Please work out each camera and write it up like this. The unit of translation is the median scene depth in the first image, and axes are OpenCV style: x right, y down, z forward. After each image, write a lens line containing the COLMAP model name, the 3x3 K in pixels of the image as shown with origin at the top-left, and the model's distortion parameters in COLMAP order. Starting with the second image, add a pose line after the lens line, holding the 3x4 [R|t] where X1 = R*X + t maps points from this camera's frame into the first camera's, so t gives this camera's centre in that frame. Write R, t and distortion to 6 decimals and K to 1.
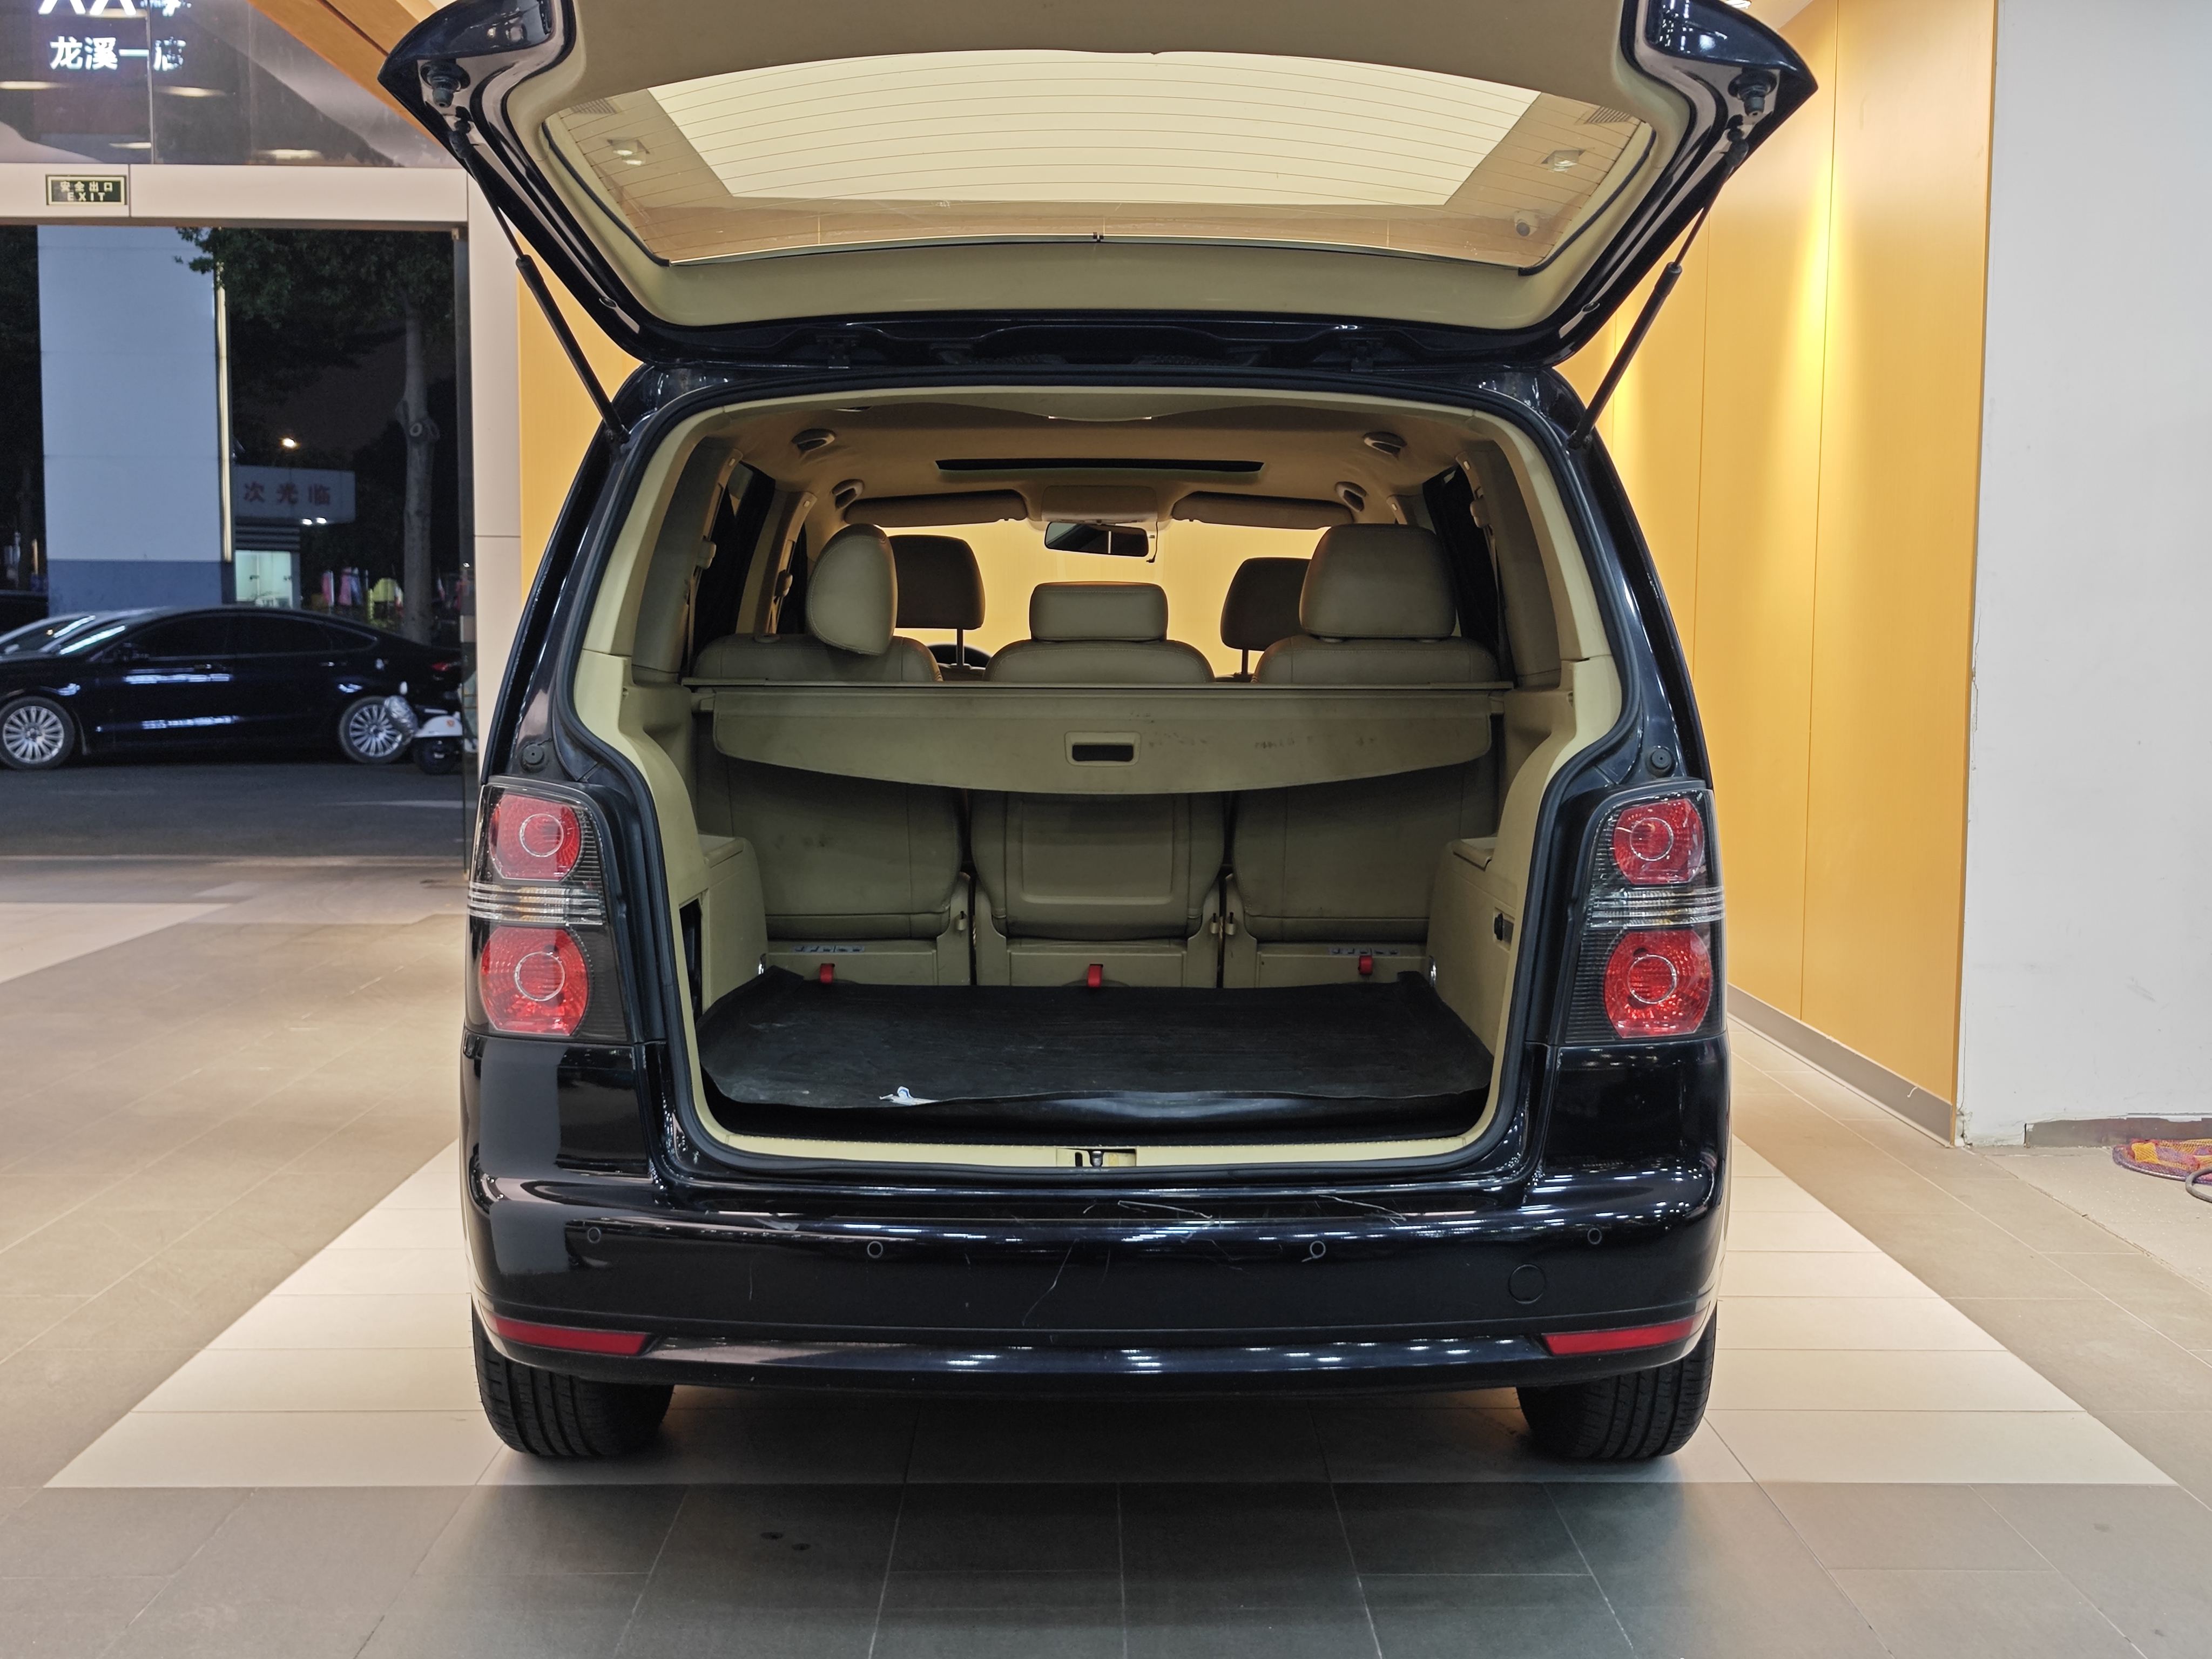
lens RADIAL K [[2278.2, 0, 1106.0], [0, 2278.2, 829.5], [0, 0, 1]] dist [0.070971, -0.034537]
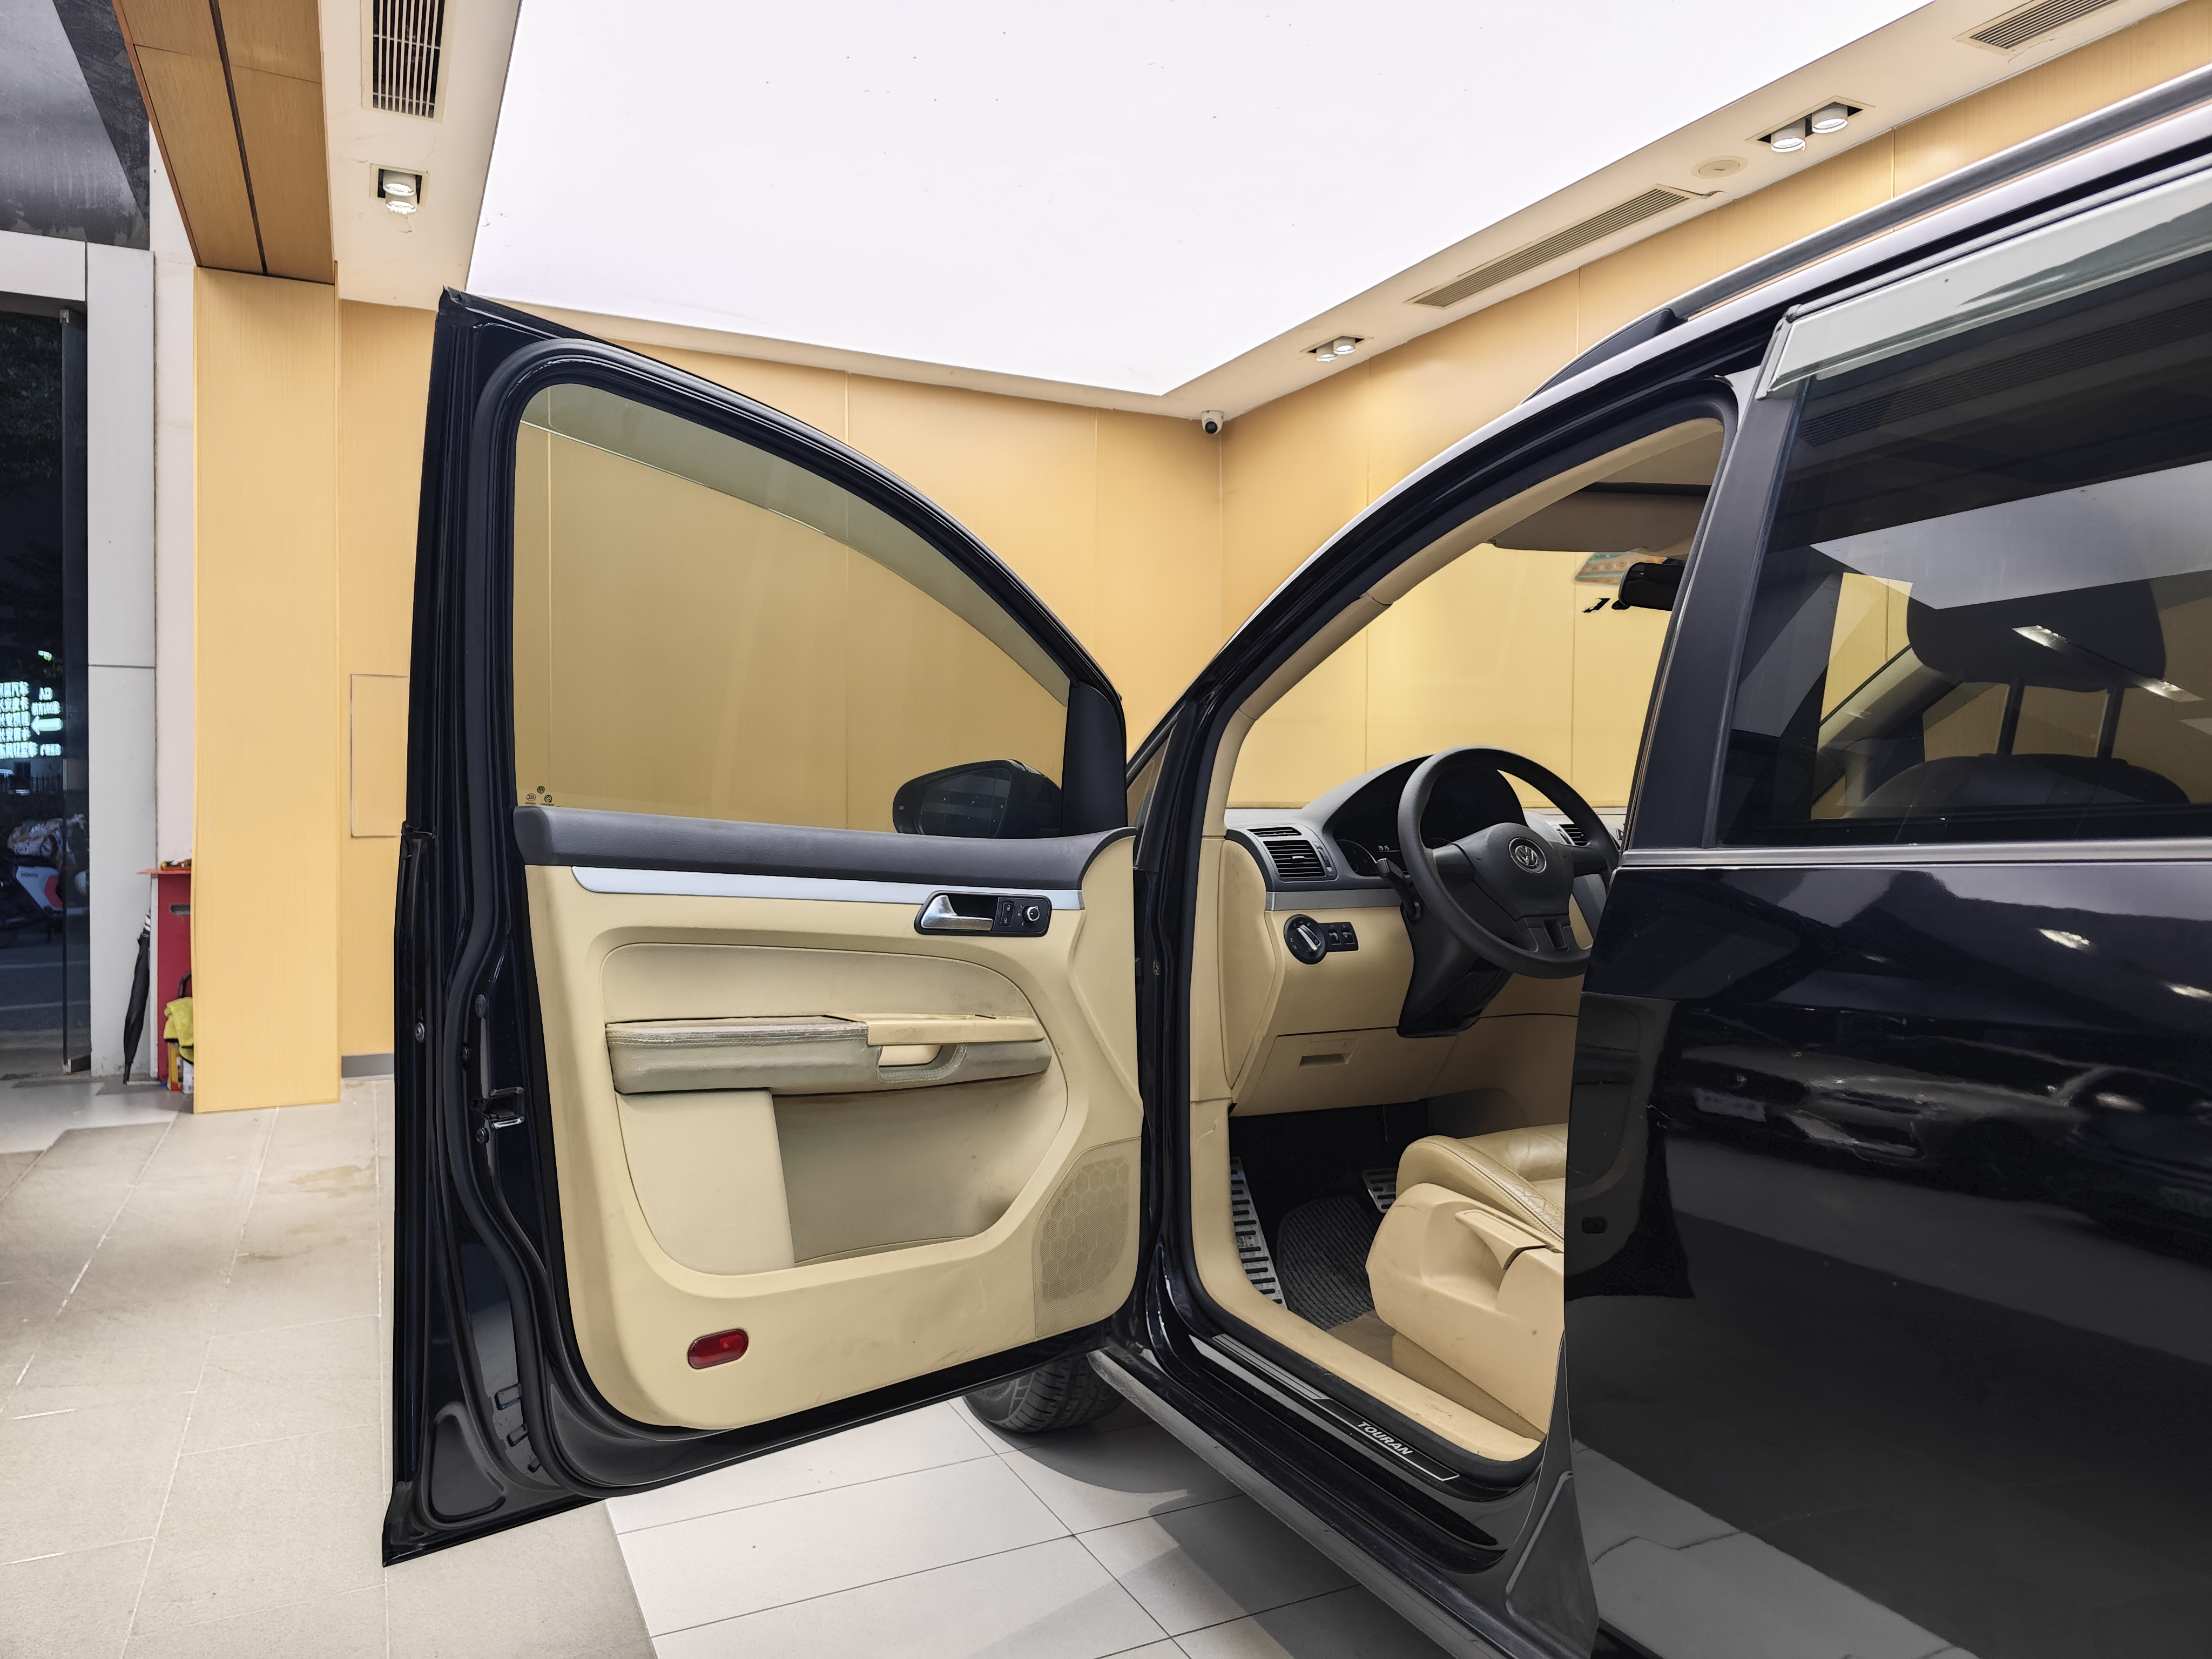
lens RADIAL K [[1460.4, 0, 1113.6], [0, 1460.4, 822.9], [0, 0, 1]] dist [0.048149, -0.040098]
pose [[0.899110, -0.014144, 0.437494, -0.440239], [0.044320, 0.997283, -0.058843, -0.052088], [-0.435474, 0.072297, 0.897294, 0.871230]]
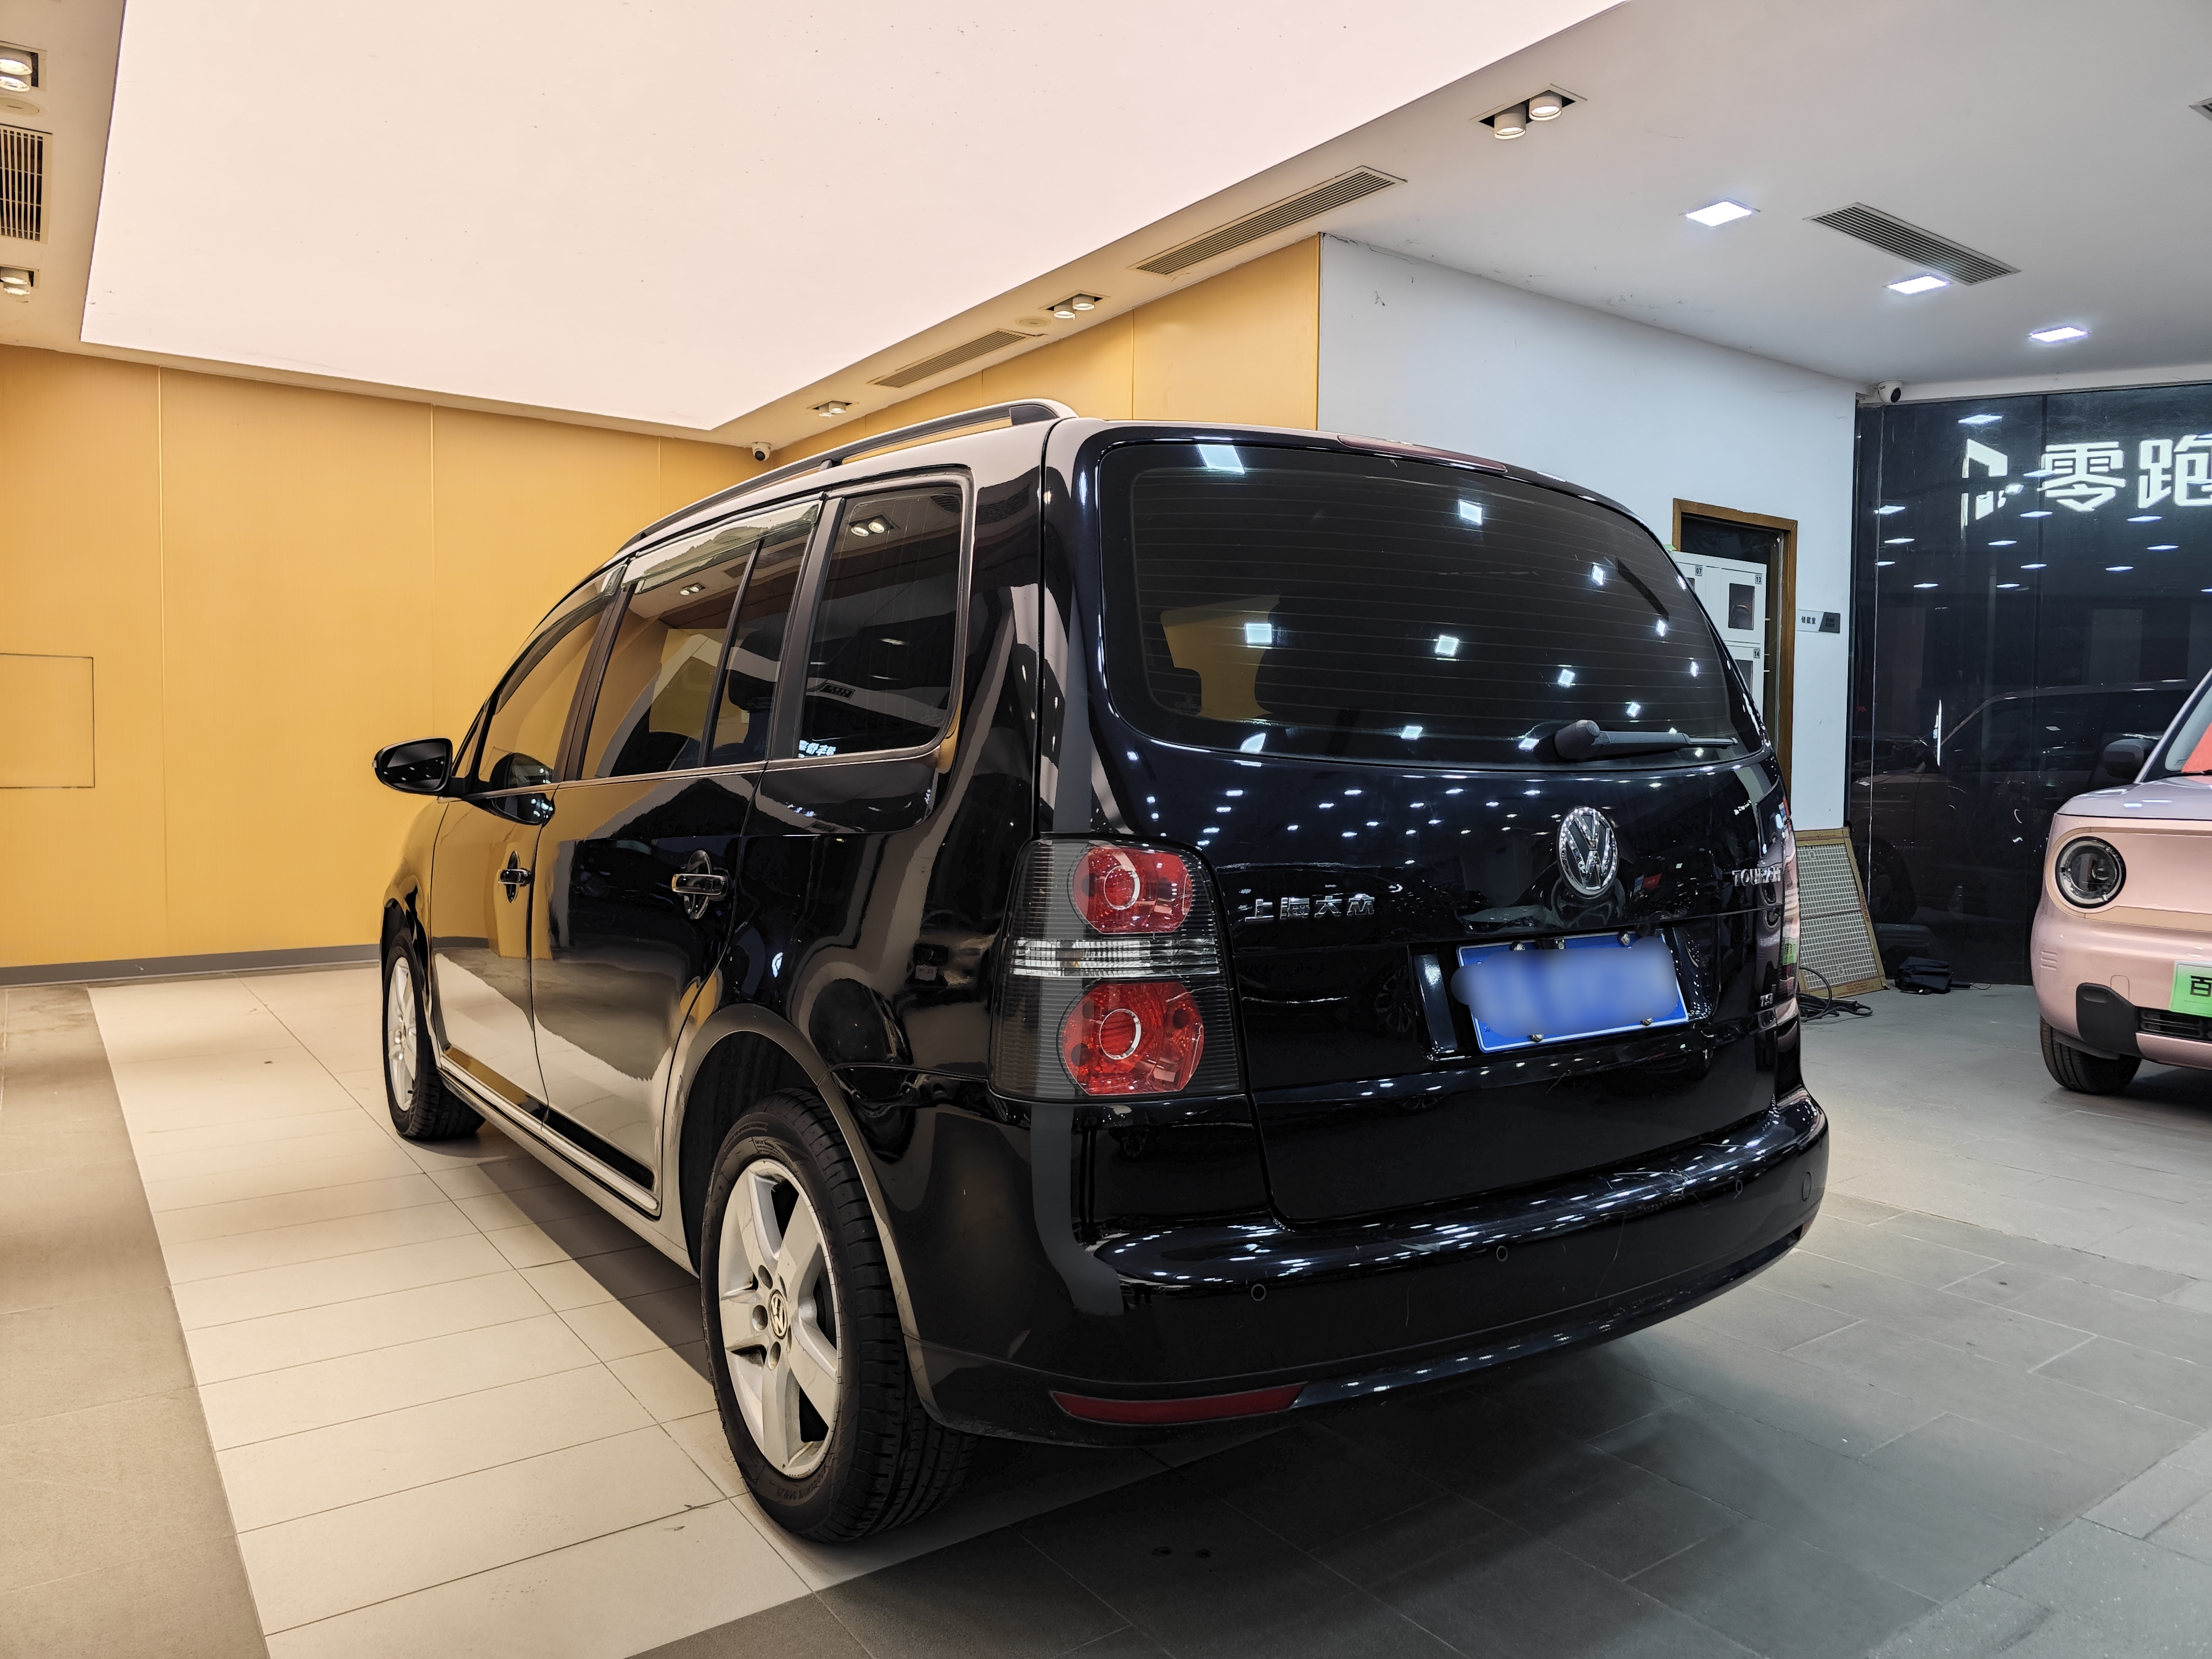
lens RADIAL K [[1472.1, 0, 1096.8], [0, 1472.1, 813.4], [0, 0, 1]] dist [0.056104, -0.048825]
pose [[0.822967, -0.021346, 0.567688, -0.401579], [0.047342, 0.998395, -0.031090, -0.006646], [-0.566113, 0.052461, 0.822657, 0.321083]]
